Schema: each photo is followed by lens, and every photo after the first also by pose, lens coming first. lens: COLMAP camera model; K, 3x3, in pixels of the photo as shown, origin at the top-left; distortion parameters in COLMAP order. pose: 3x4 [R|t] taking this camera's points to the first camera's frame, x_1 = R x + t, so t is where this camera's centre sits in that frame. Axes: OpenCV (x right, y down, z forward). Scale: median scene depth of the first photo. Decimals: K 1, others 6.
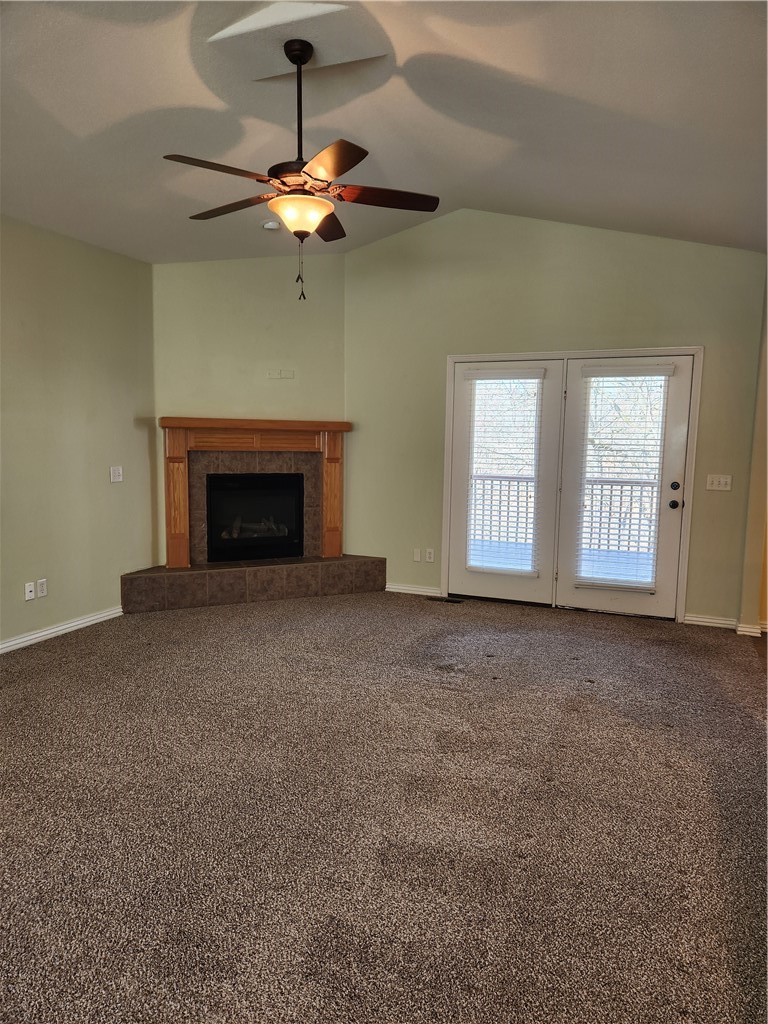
lens RADIAL K [[689.2, 0, 384.0], [0, 689.2, 512.0], [0, 0, 1]] dist [0.074905, -0.069656]
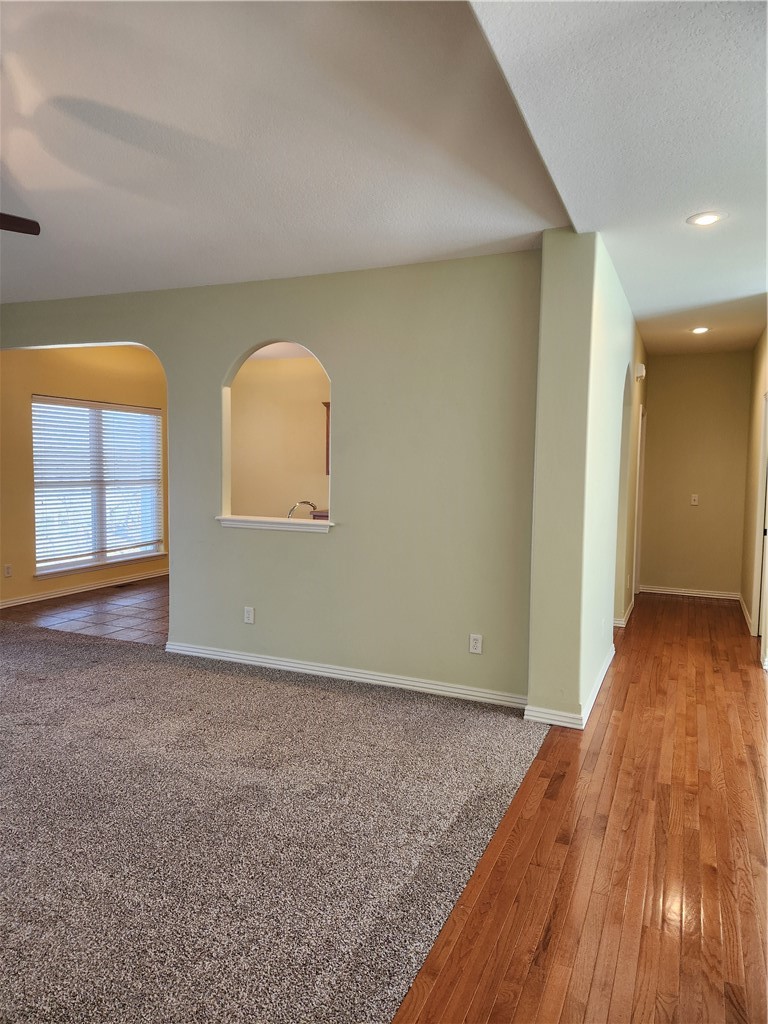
lens RADIAL K [[683.7, 0, 393.2], [0, 683.7, 512.2], [0, 0, 1]] dist [0.077347, -0.076572]
pose [[0.030908, -0.087866, 0.995653, -0.569664], [0.092332, 0.992120, 0.084688, -0.038276], [-0.995248, 0.089313, 0.038777, 0.176395]]
